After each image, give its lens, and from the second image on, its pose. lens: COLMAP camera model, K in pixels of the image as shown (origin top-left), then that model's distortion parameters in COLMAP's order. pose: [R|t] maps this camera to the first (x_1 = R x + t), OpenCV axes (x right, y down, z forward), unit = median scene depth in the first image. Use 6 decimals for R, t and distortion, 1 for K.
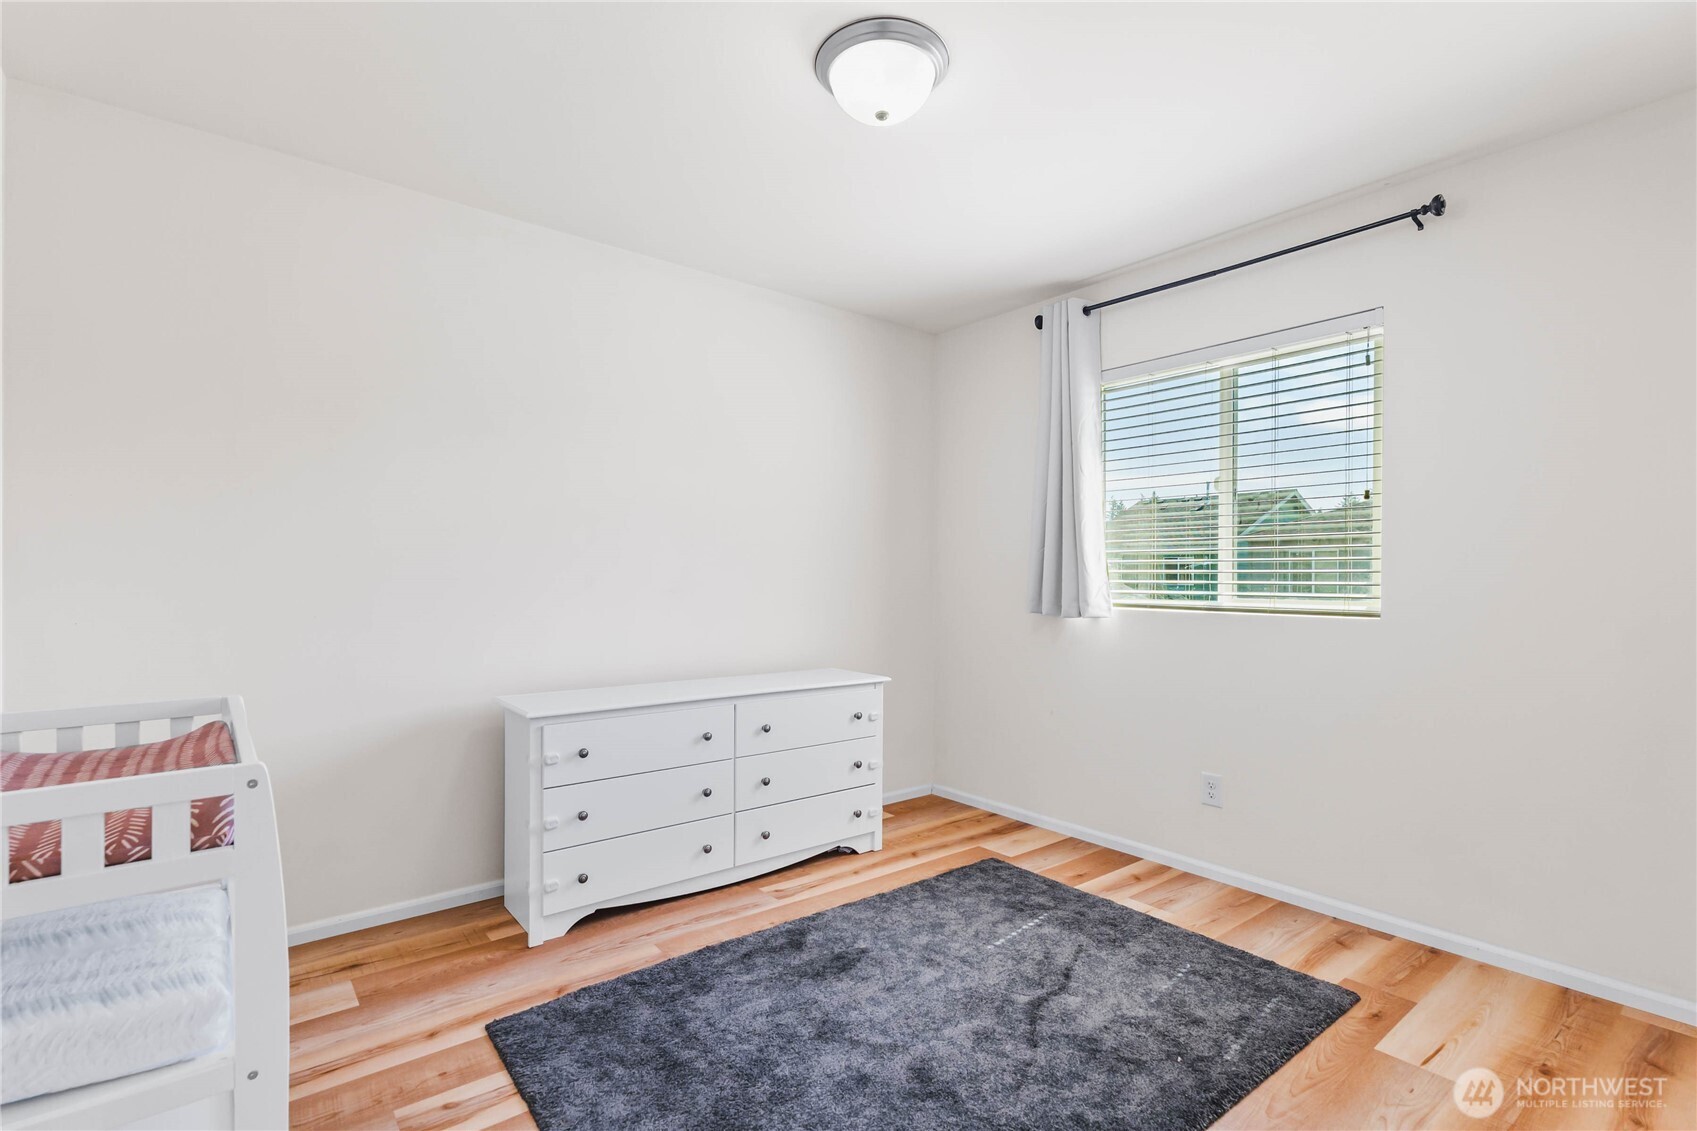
lens RADIAL K [[791.3, 0, 854.7], [0, 791.3, 571.3], [0, 0, 1]] dist [-0.003157, -0.002339]
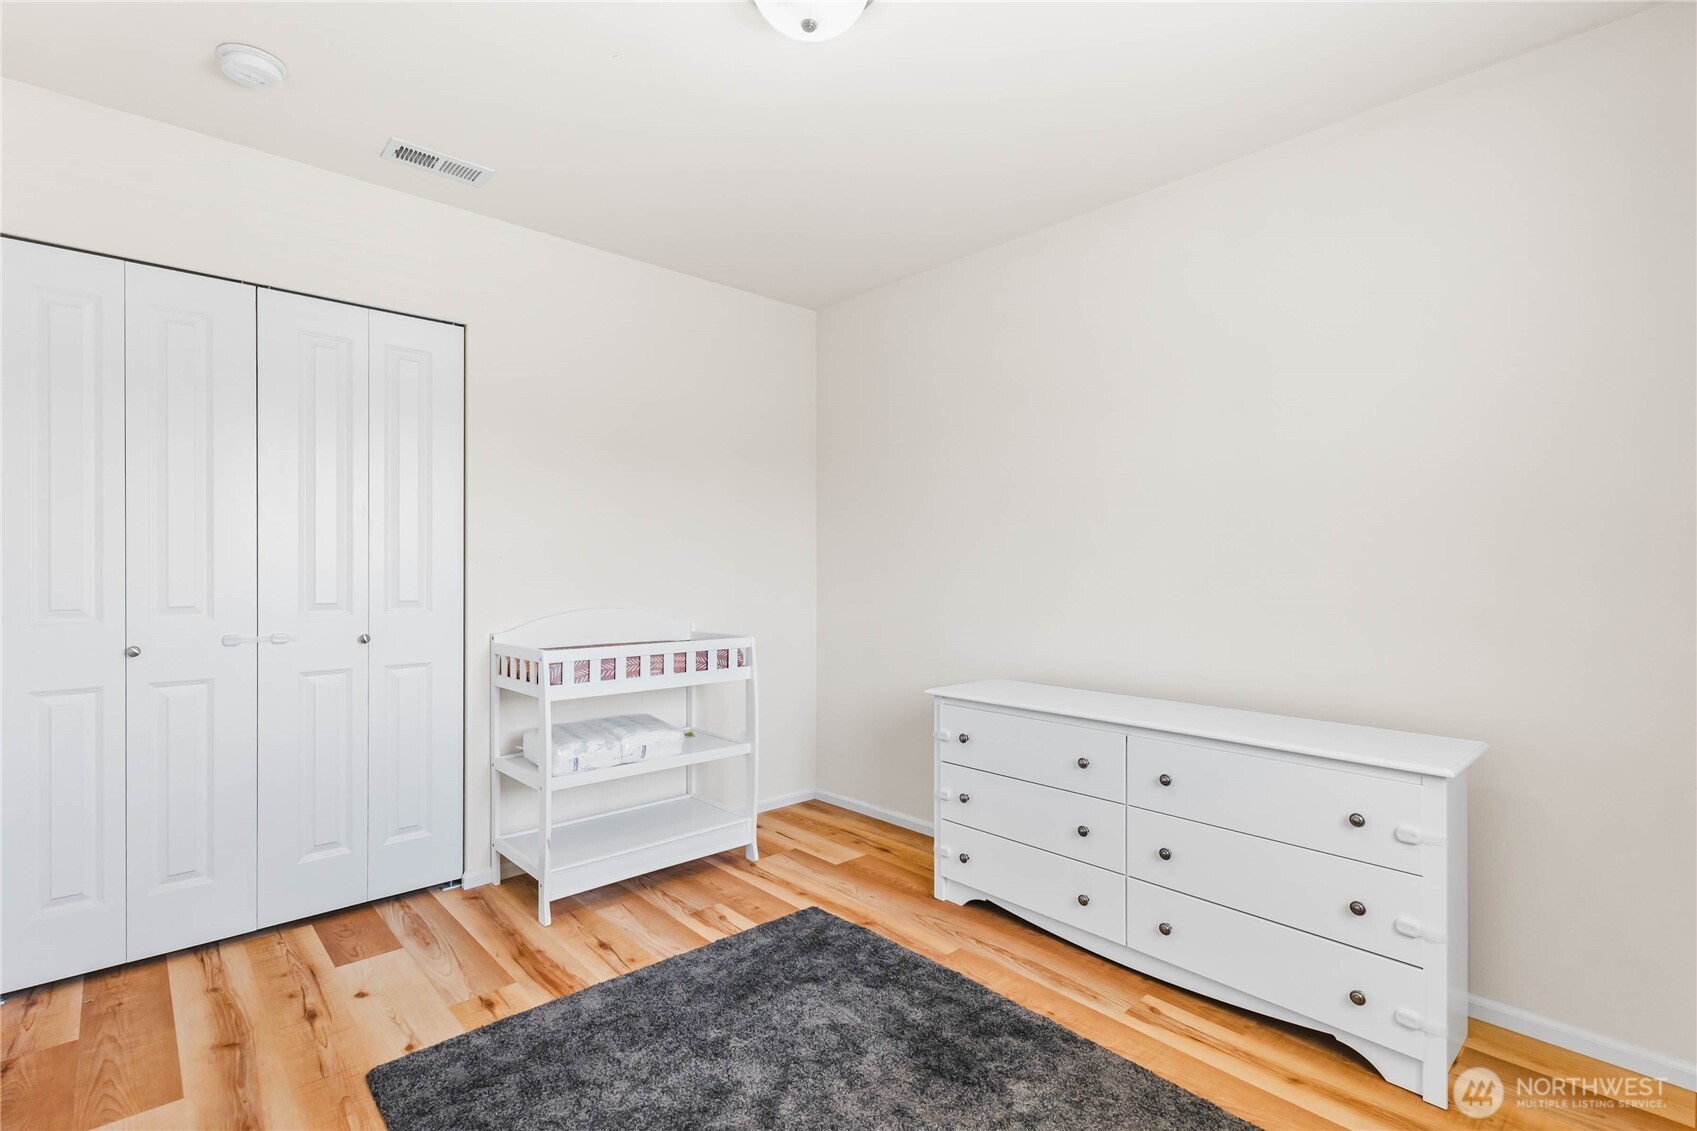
lens RADIAL K [[791.3, 0, 854.6], [0, 791.3, 558.7], [0, 0, 1]] dist [-0.003157, -0.002339]
pose [[0.050048, -0.020466, -0.998537, 0.712624], [0.001976, 0.999790, -0.020392, 0.012840], [0.998745, -0.000953, 0.050078, 0.812667]]
